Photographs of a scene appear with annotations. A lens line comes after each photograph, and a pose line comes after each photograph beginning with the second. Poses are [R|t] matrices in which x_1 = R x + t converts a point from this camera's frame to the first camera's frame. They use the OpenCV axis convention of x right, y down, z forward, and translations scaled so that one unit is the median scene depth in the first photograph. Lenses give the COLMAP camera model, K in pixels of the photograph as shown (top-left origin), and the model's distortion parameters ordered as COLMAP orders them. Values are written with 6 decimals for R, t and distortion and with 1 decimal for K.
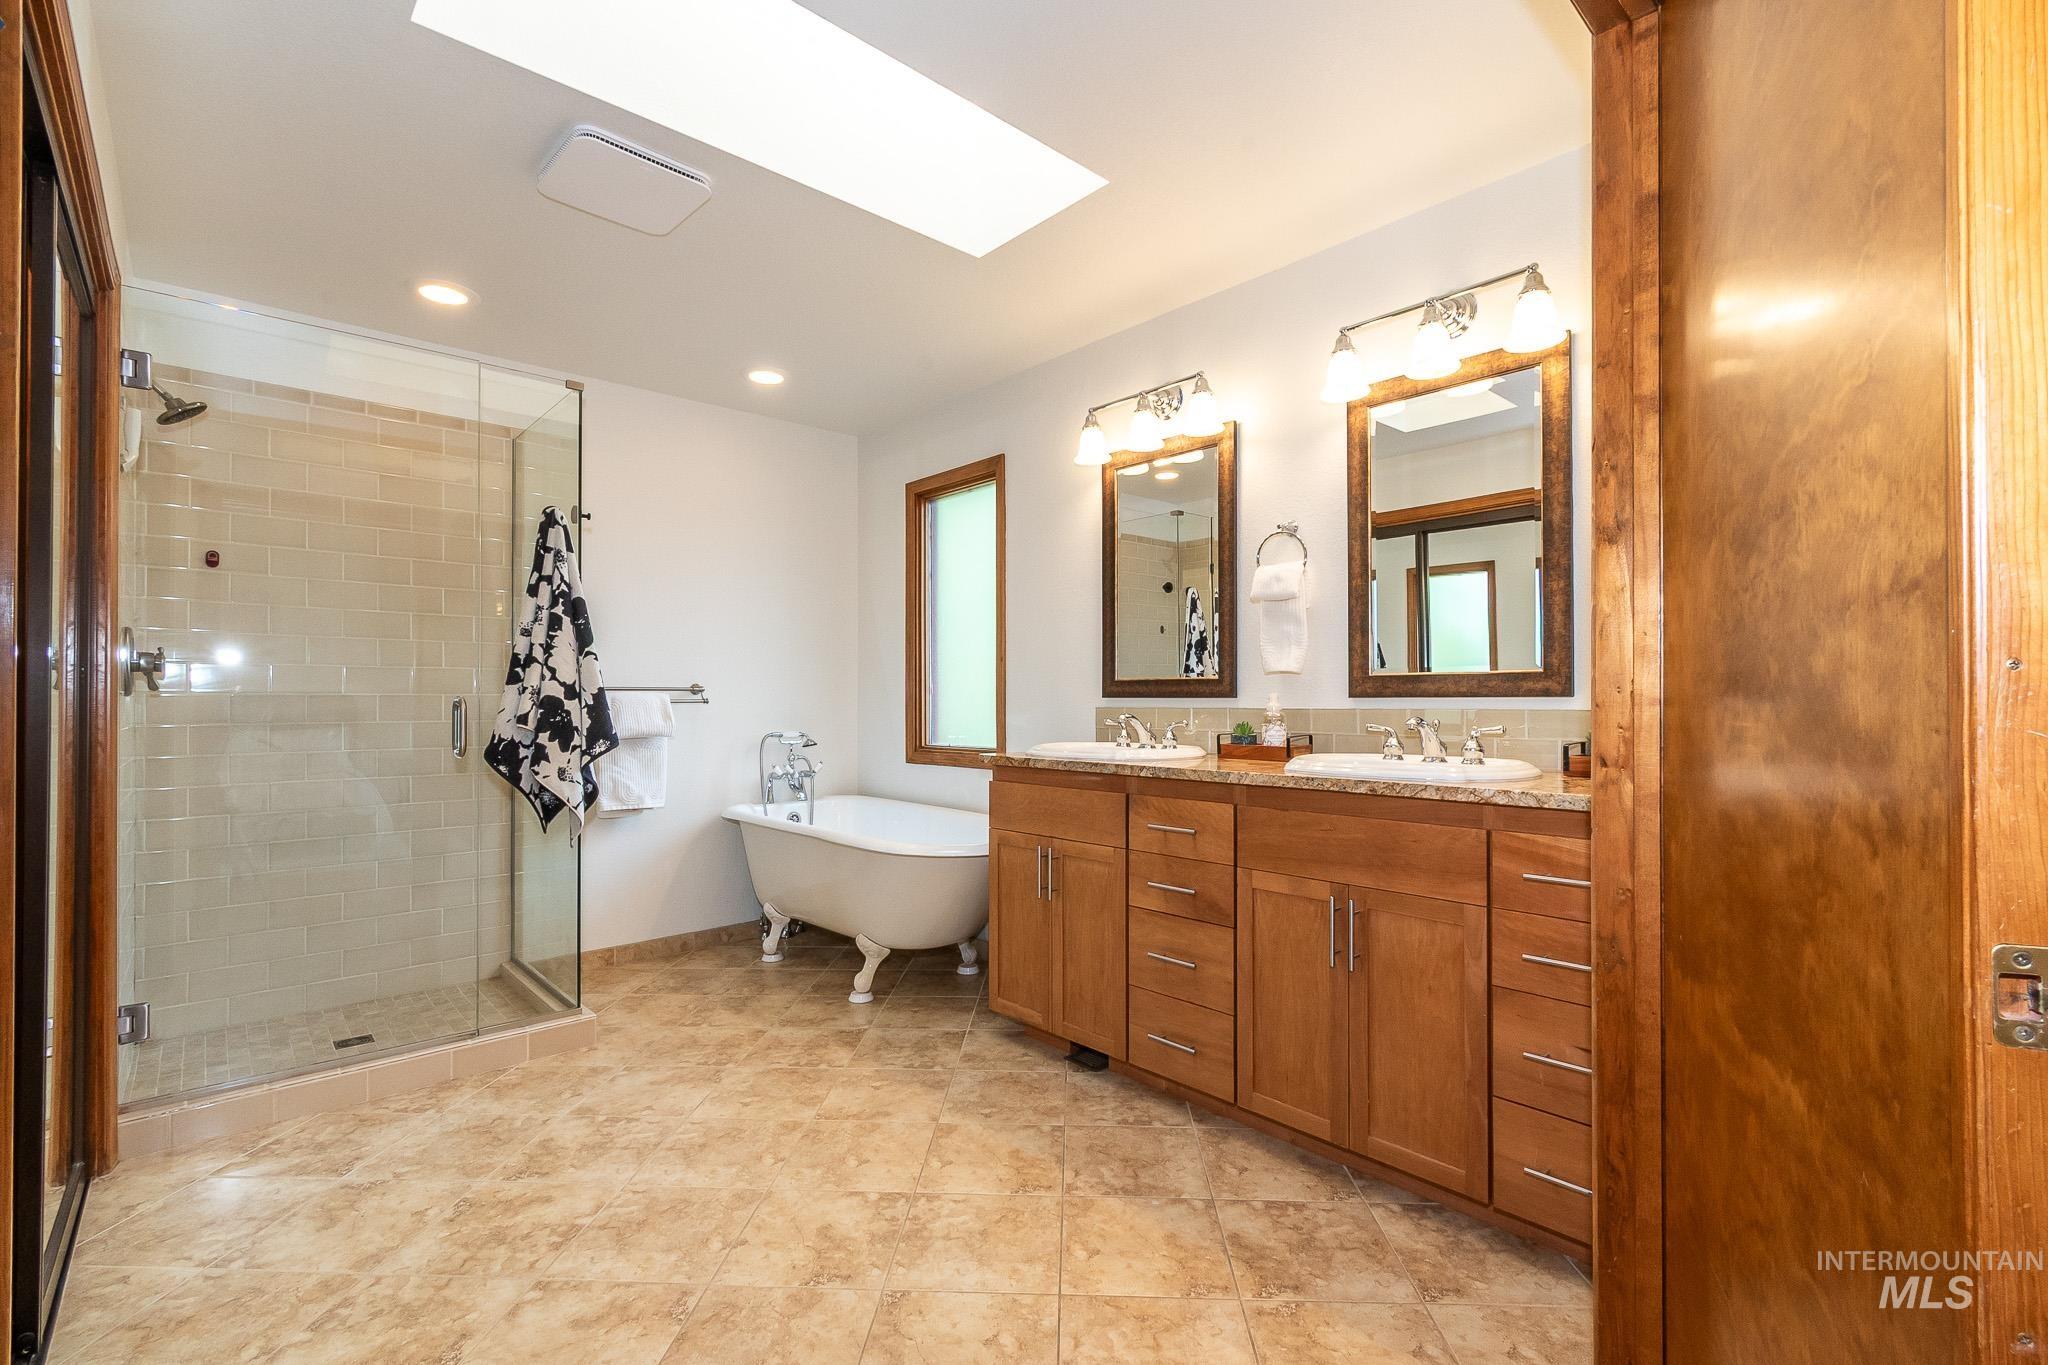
lens RADIAL K [[905.2, 0, 1033.9], [0, 905.2, 689.8], [0, 0, 1]] dist [0.002586, -0.000169]
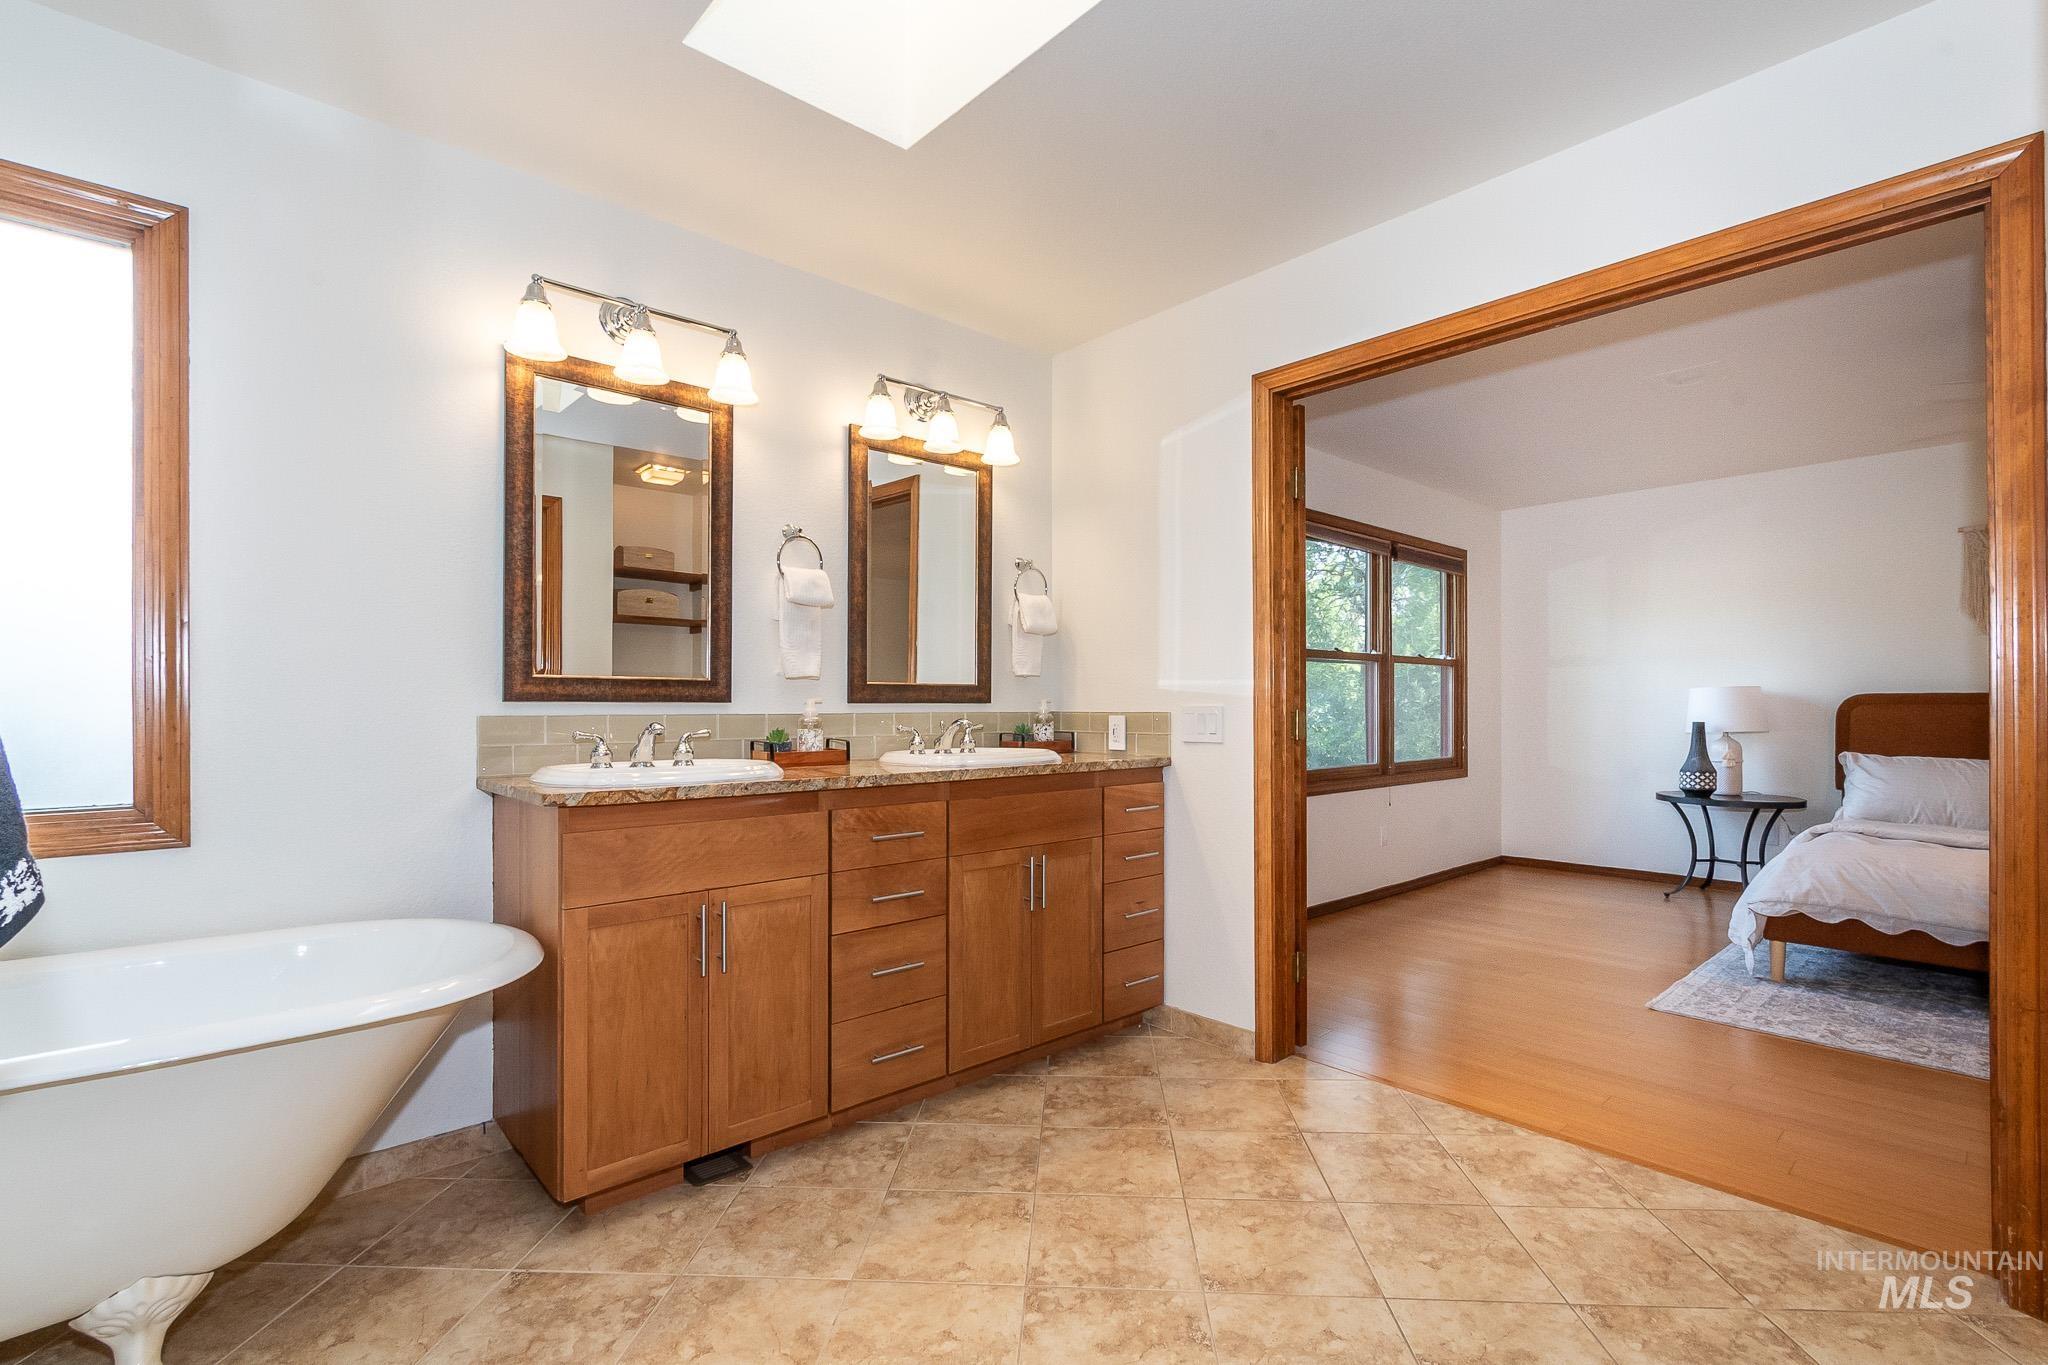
lens RADIAL K [[934.9, 0, 1028.9], [0, 934.9, 696.6], [0, 0, 1]] dist [0.002009, 0.000162]
pose [[0.003642, 0.010371, 0.999940, -0.743168], [-0.012362, 0.999870, -0.010325, 0.009446], [-0.999917, -0.012323, 0.003770, 0.734897]]
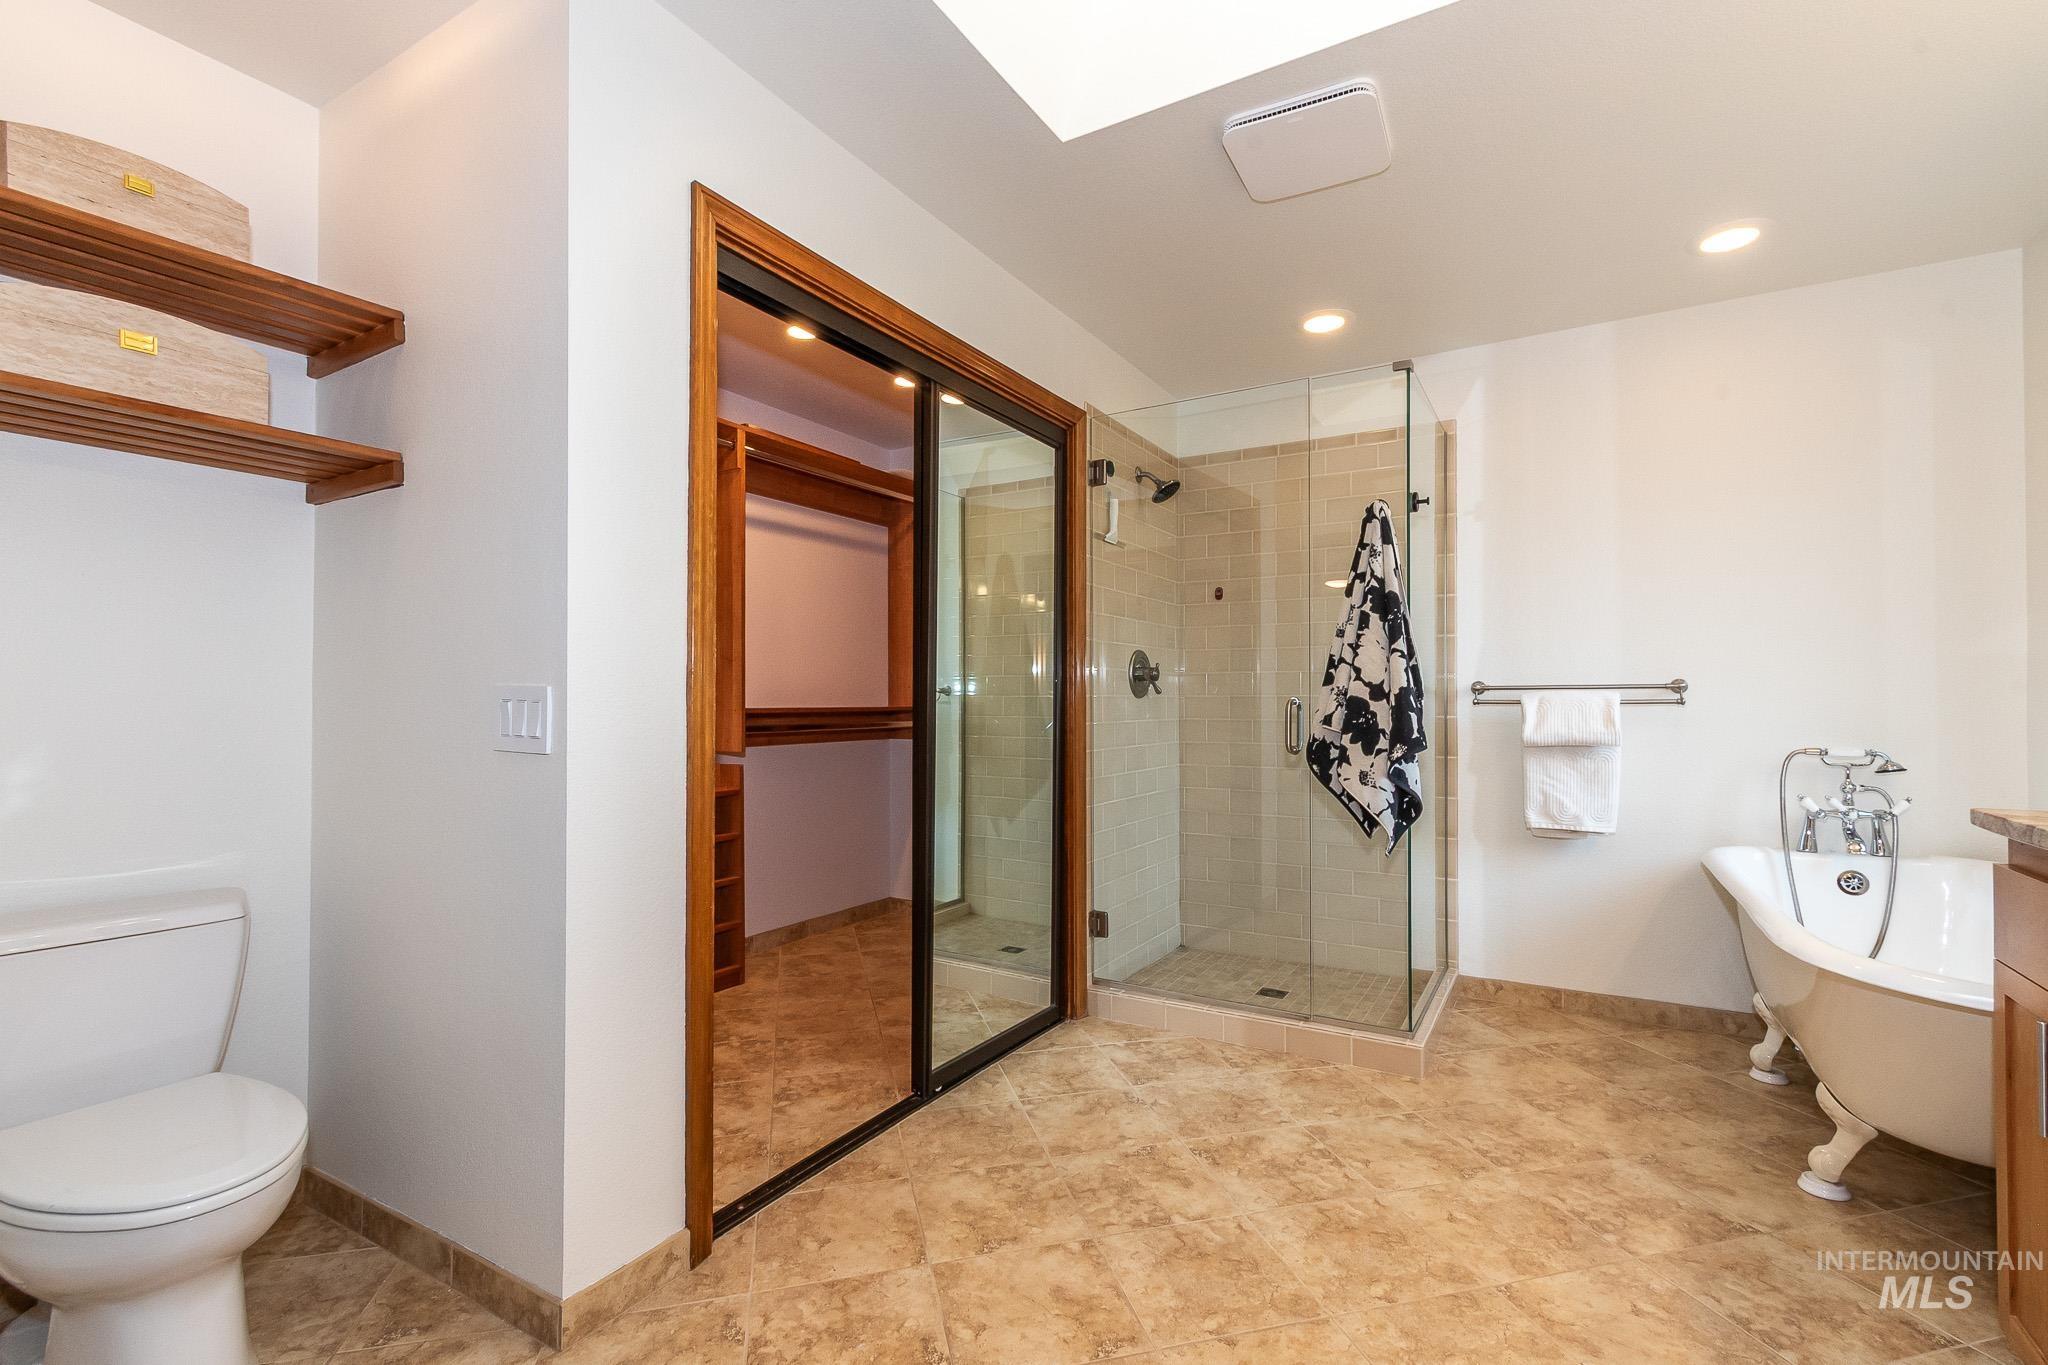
lens RADIAL K [[905.2, 0, 1033.9], [0, 905.2, 689.8], [0, 0, 1]] dist [0.002586, -0.000169]
pose [[0.299812, -0.010584, -0.953940, 0.290104], [0.011900, 0.999902, -0.007354, 0.002377], [0.953924, -0.009147, 0.299909, 0.380313]]
